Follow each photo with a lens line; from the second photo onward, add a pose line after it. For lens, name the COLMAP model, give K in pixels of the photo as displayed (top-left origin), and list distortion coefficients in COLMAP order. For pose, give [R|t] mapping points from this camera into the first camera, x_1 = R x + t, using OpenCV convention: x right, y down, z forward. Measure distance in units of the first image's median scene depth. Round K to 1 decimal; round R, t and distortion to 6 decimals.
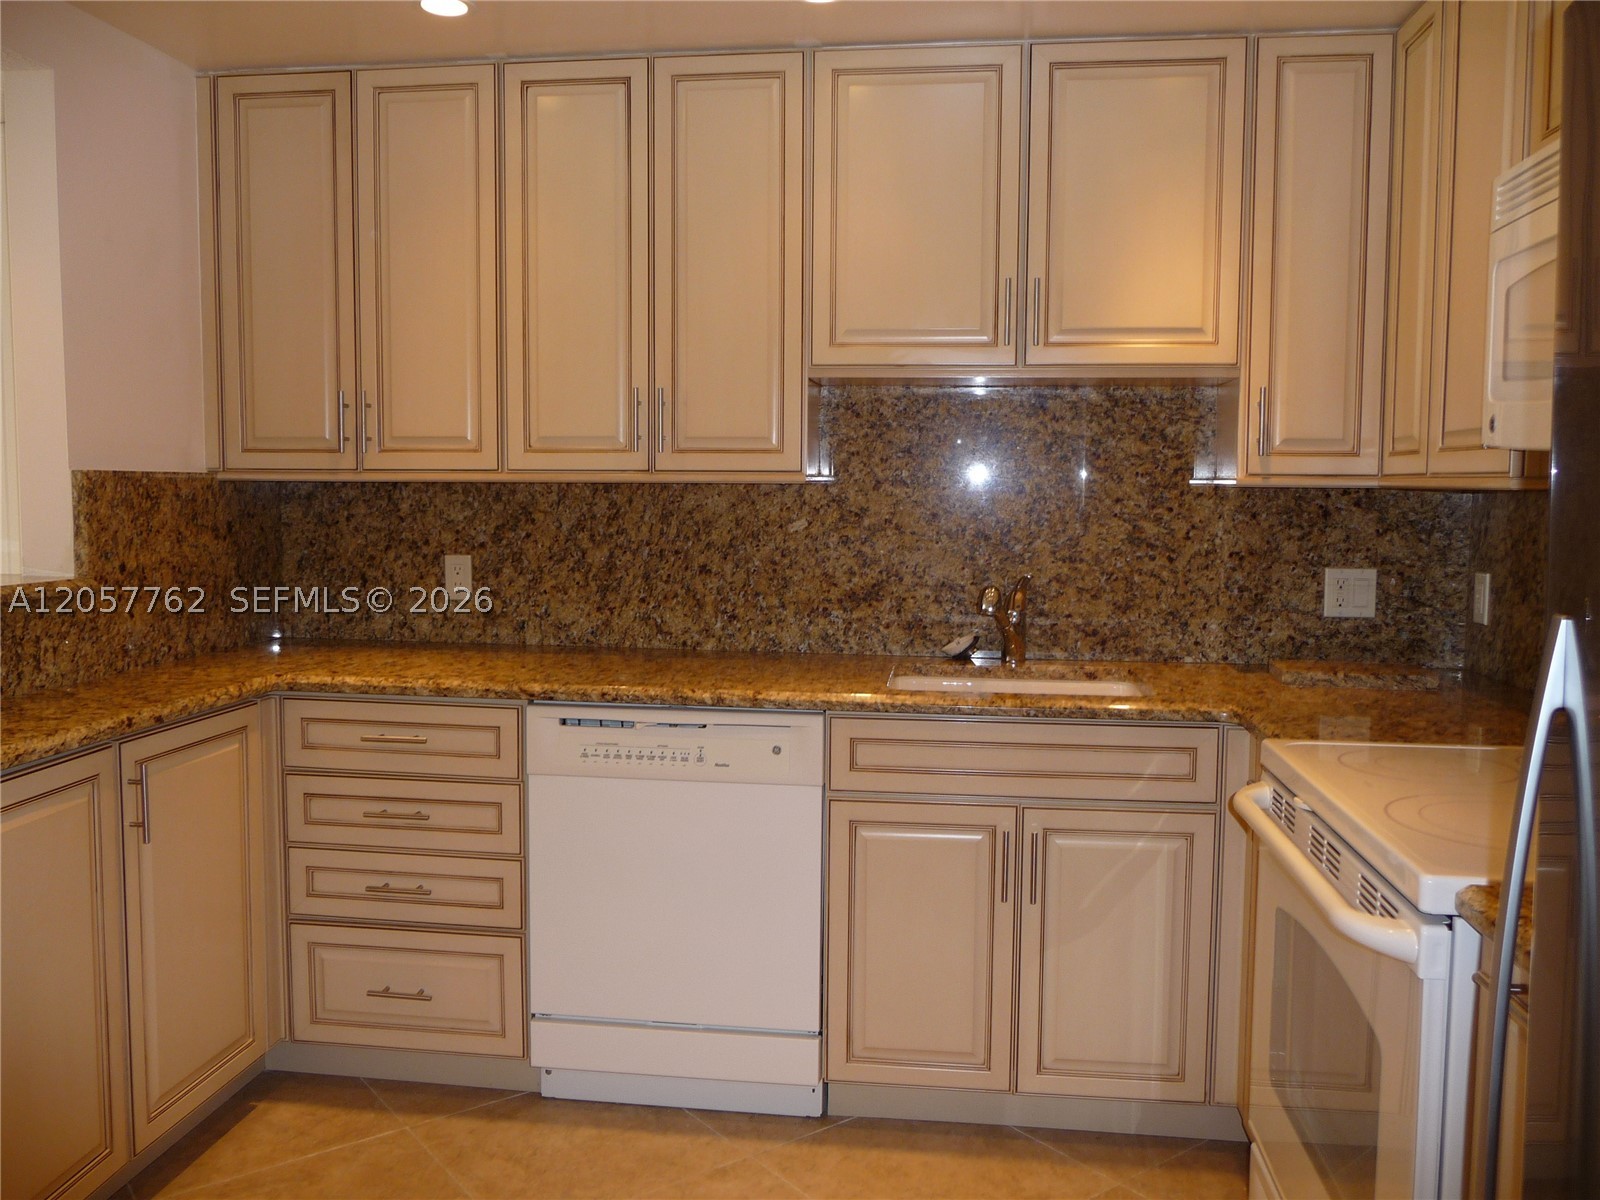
lens RADIAL K [[1310.7, 0, 785.2], [0, 1310.7, 586.4], [0, 0, 1]] dist [-0.051753, 0.044648]
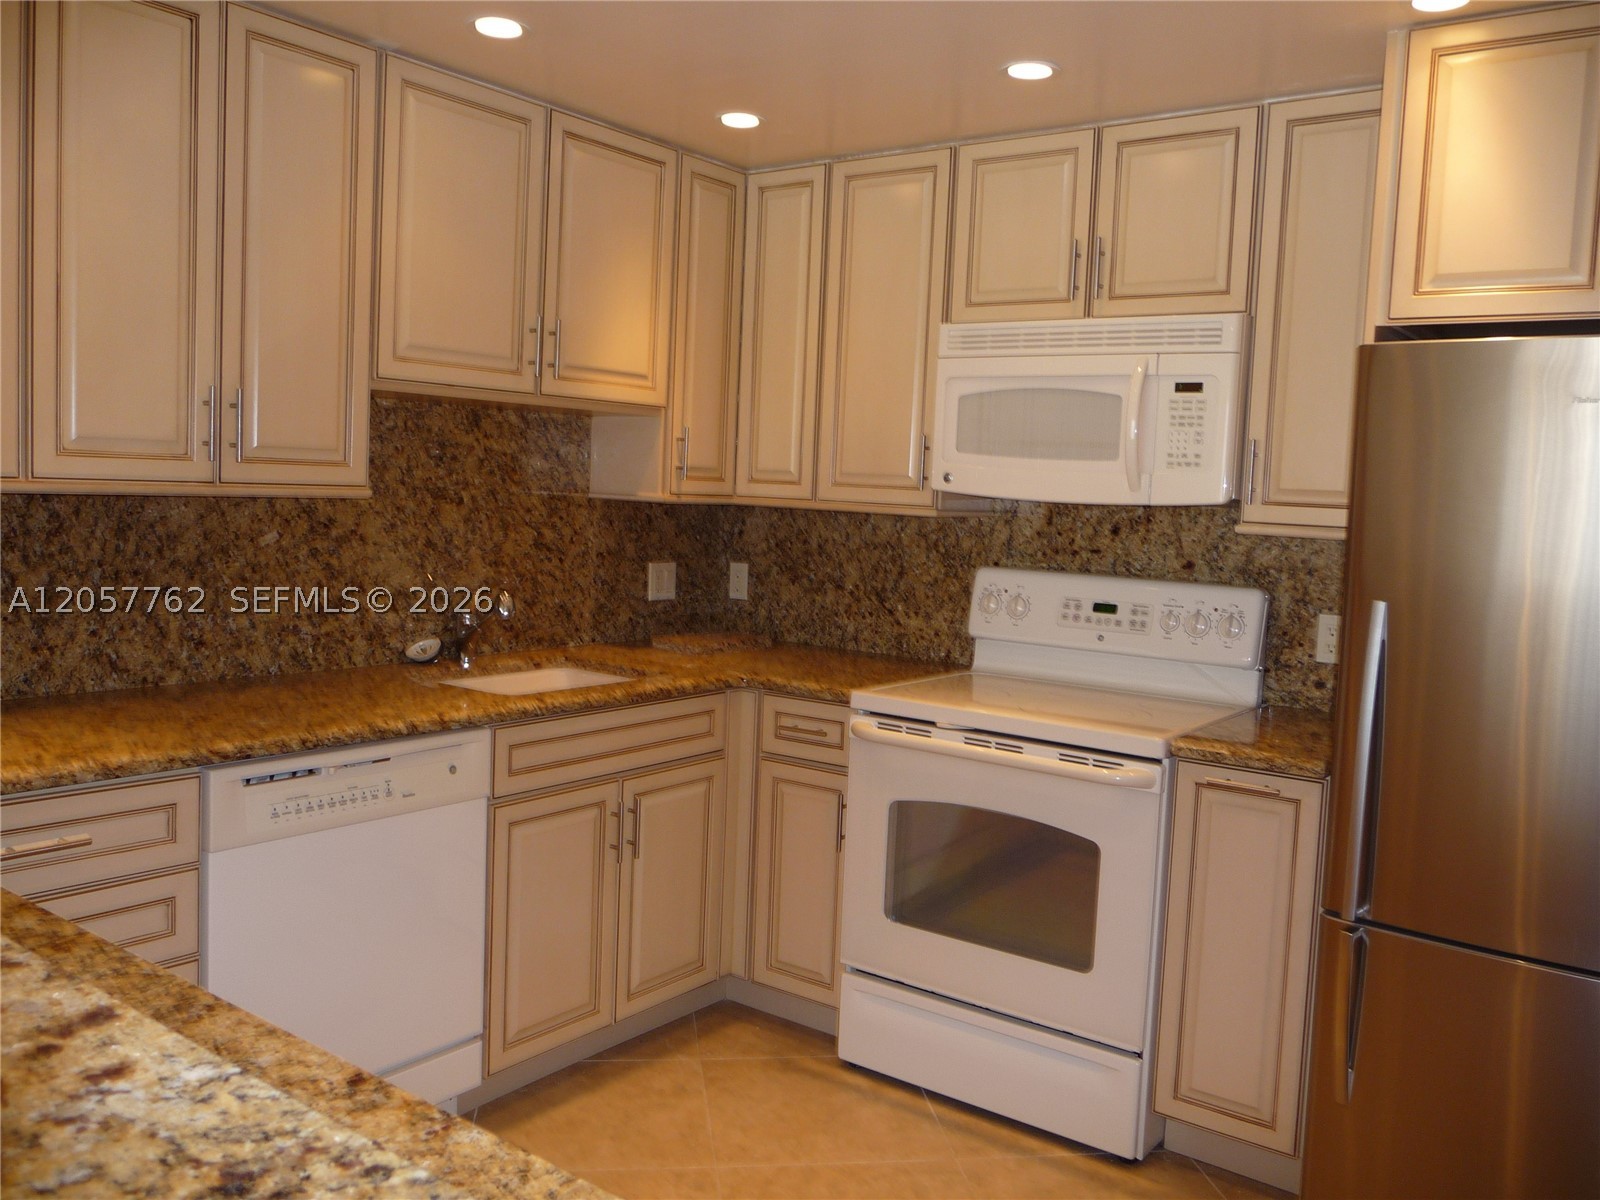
lens RADIAL K [[1310.7, 0, 796.8], [0, 1310.7, 590.5], [0, 0, 1]] dist [-0.051753, 0.044648]
pose [[0.490895, -0.057615, 0.869312, -0.630982], [0.029007, 0.998339, 0.049786, -0.046362], [-0.870736, 0.000776, 0.491750, 0.235251]]
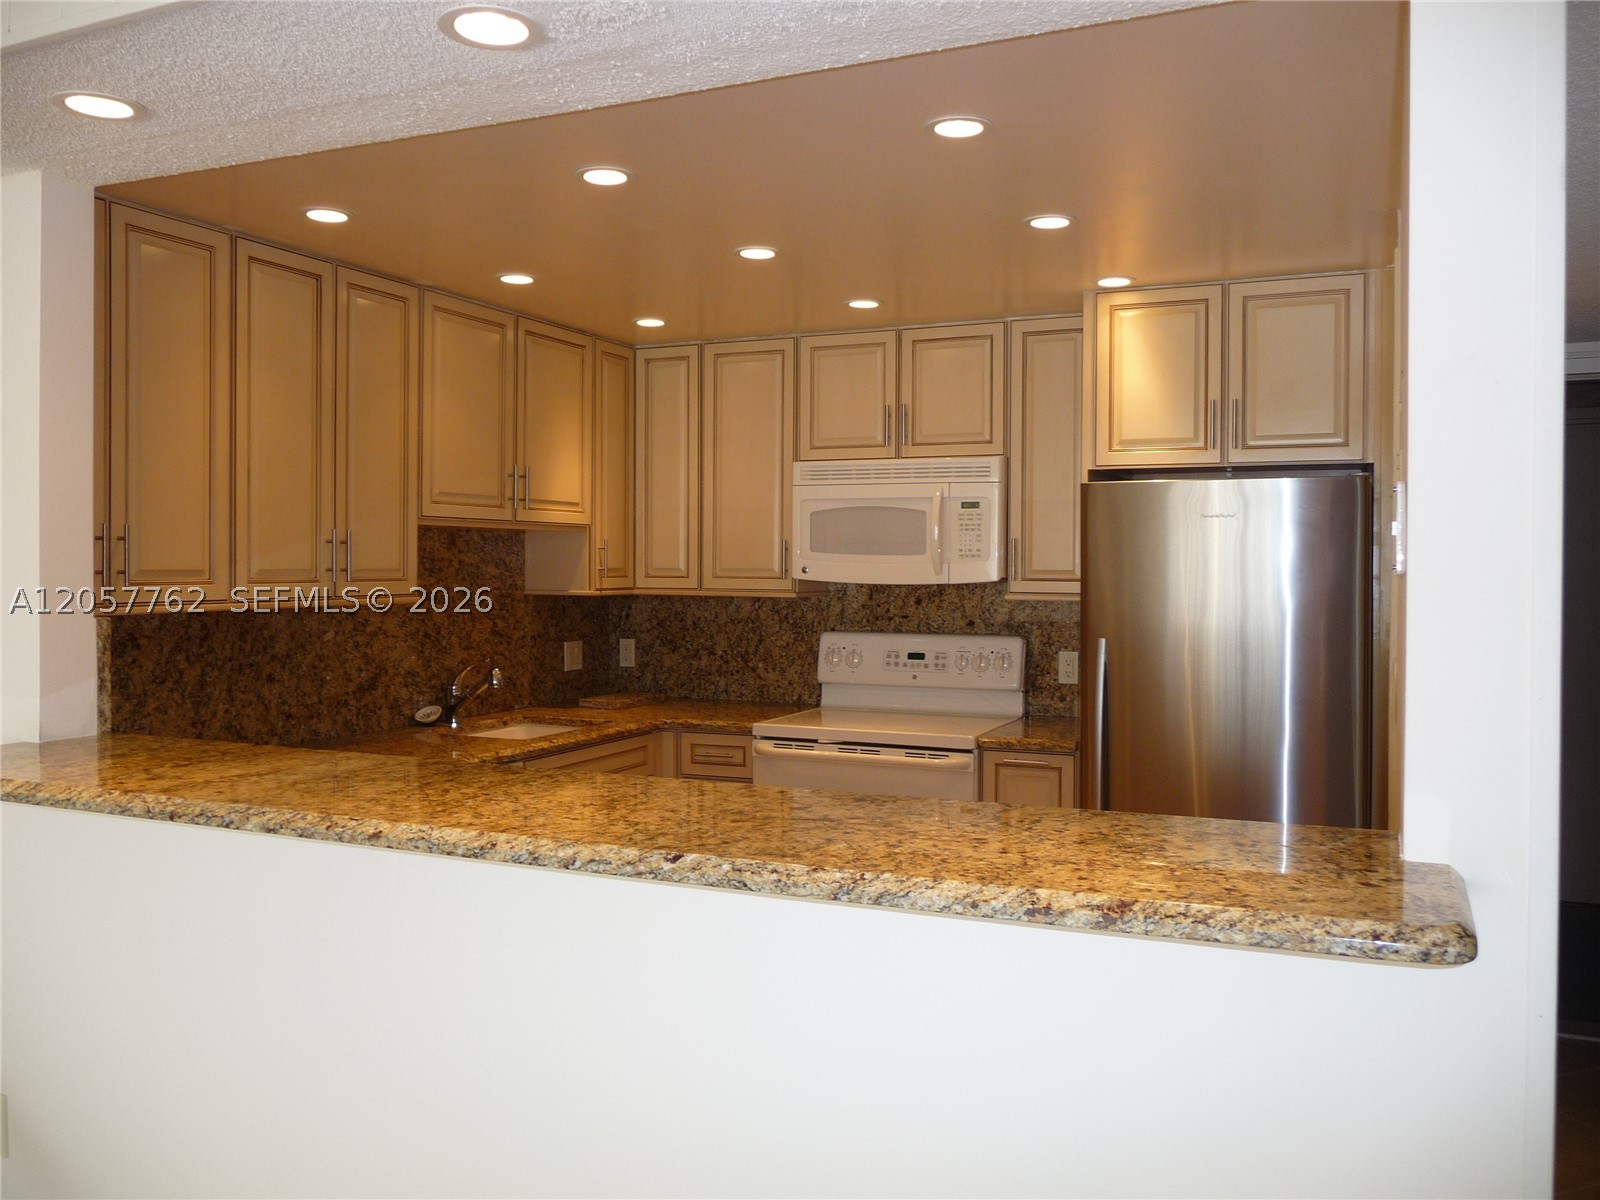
lens RADIAL K [[1310.7, 0, 794.8], [0, 1310.7, 590.9], [0, 0, 1]] dist [-0.051753, 0.044648]
pose [[0.290996, -0.026037, 0.956370, -1.085055], [0.072515, 0.997354, 0.005089, -0.065810], [-0.953972, 0.067870, 0.292114, 0.223847]]
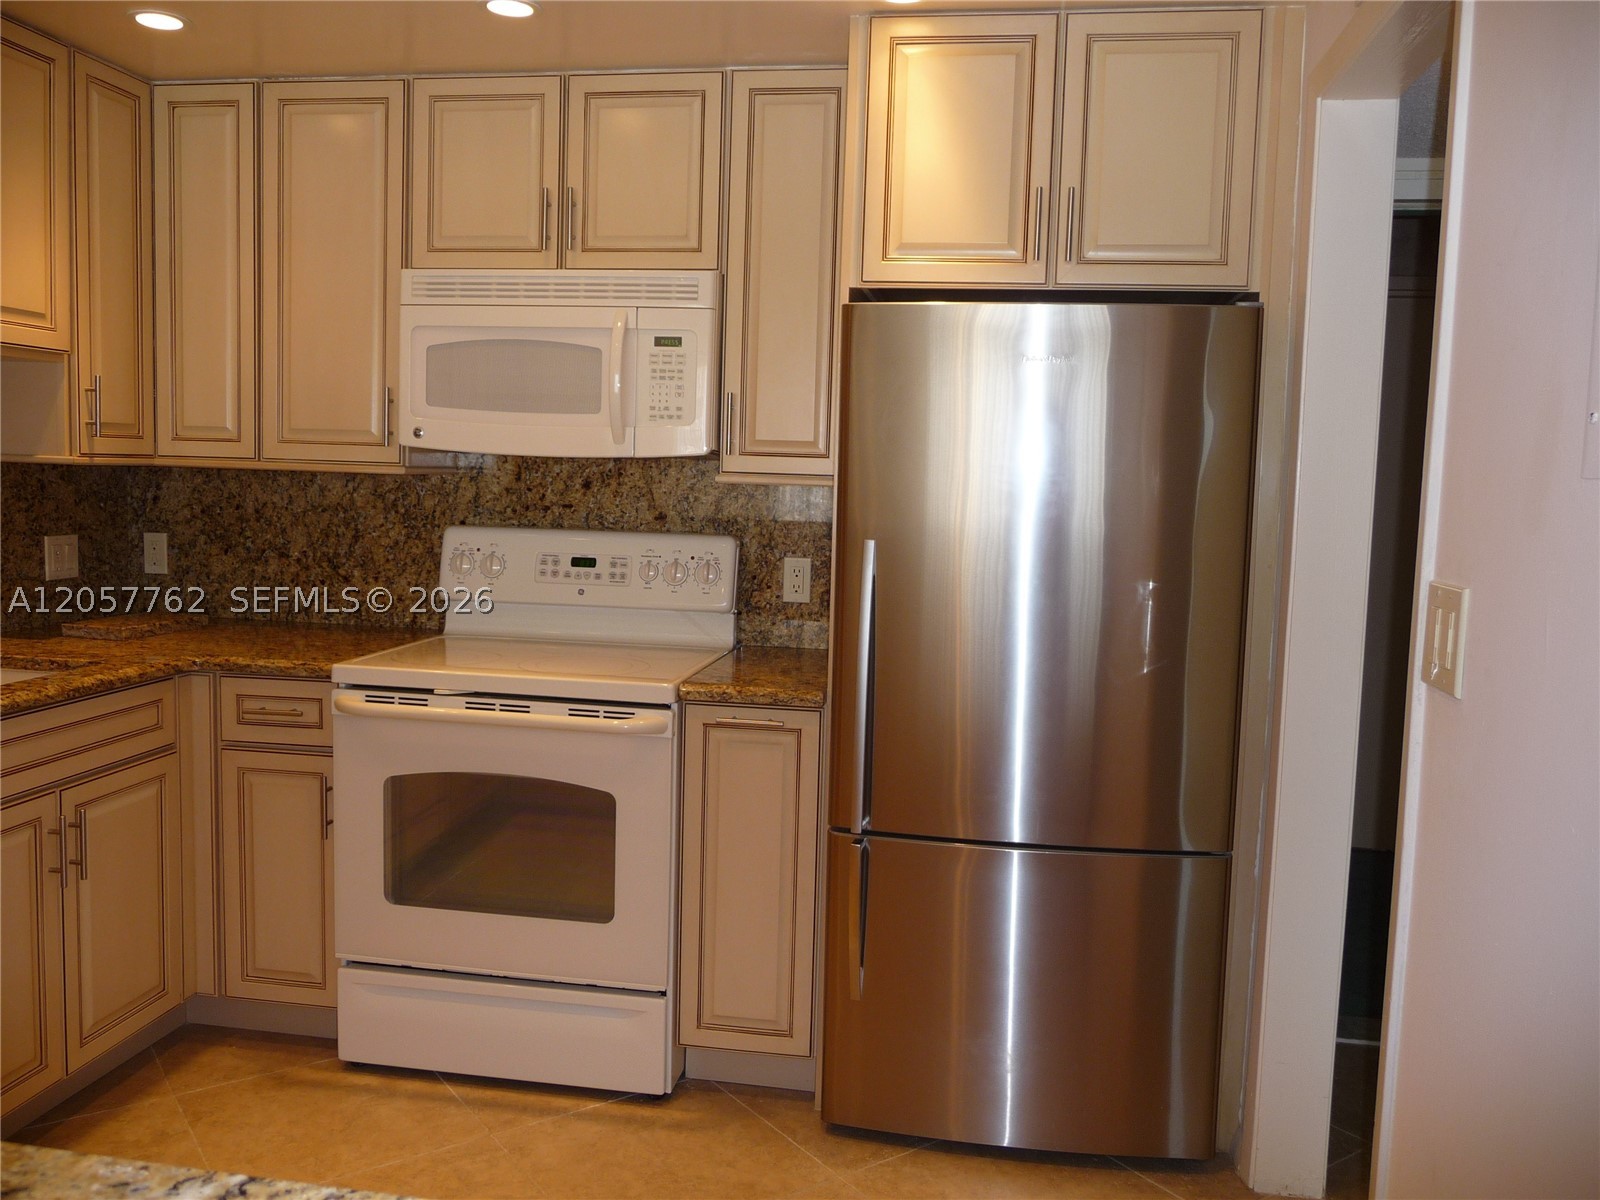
lens RADIAL K [[1310.7, 0, 798.7], [0, 1310.7, 588.7], [0, 0, 1]] dist [-0.051753, 0.044648]
pose [[0.031266, -0.096916, 0.994801, -0.642158], [0.047444, 0.994310, 0.095377, -0.043645], [-0.998384, 0.044216, 0.035686, 0.328277]]
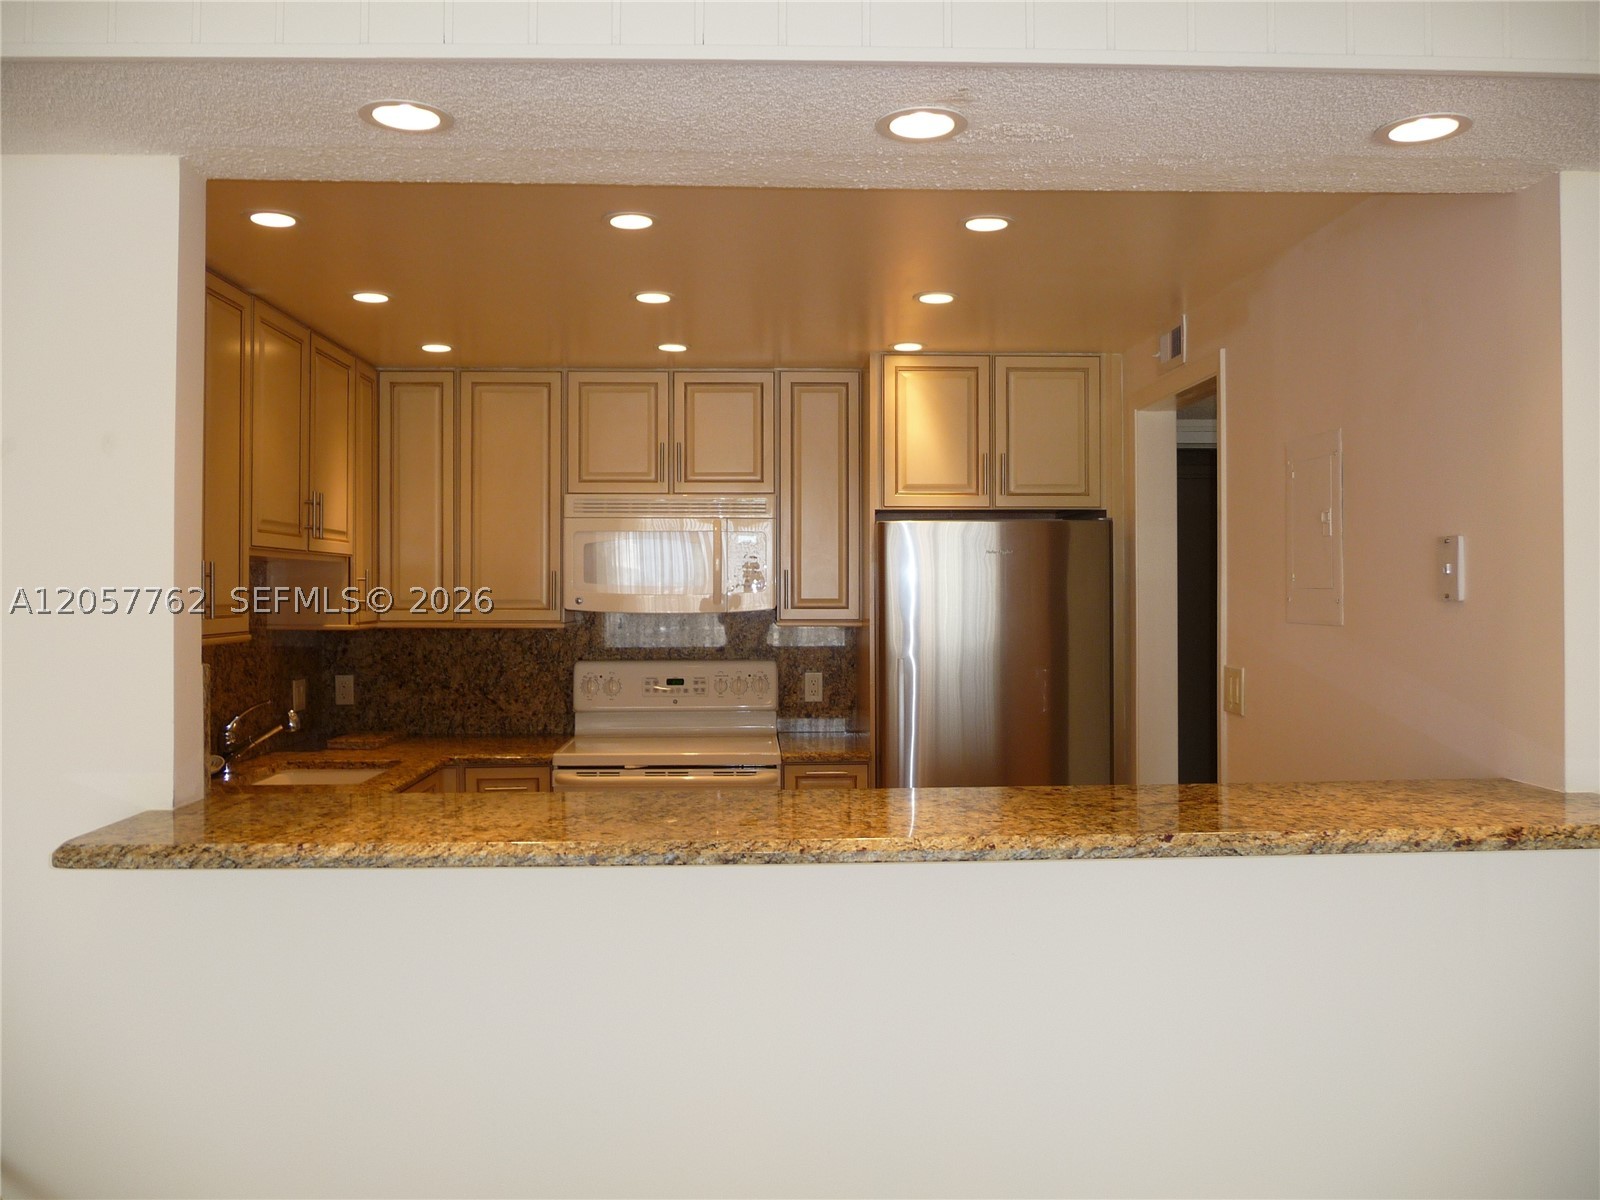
lens RADIAL K [[1310.7, 0, 794.5], [0, 1310.7, 598.4], [0, 0, 1]] dist [-0.051753, 0.044648]
pose [[-0.166252, -0.013109, 0.985996, -1.191432], [0.078199, 0.996587, 0.026435, -0.104723], [-0.982978, 0.081498, -0.164660, 0.654361]]
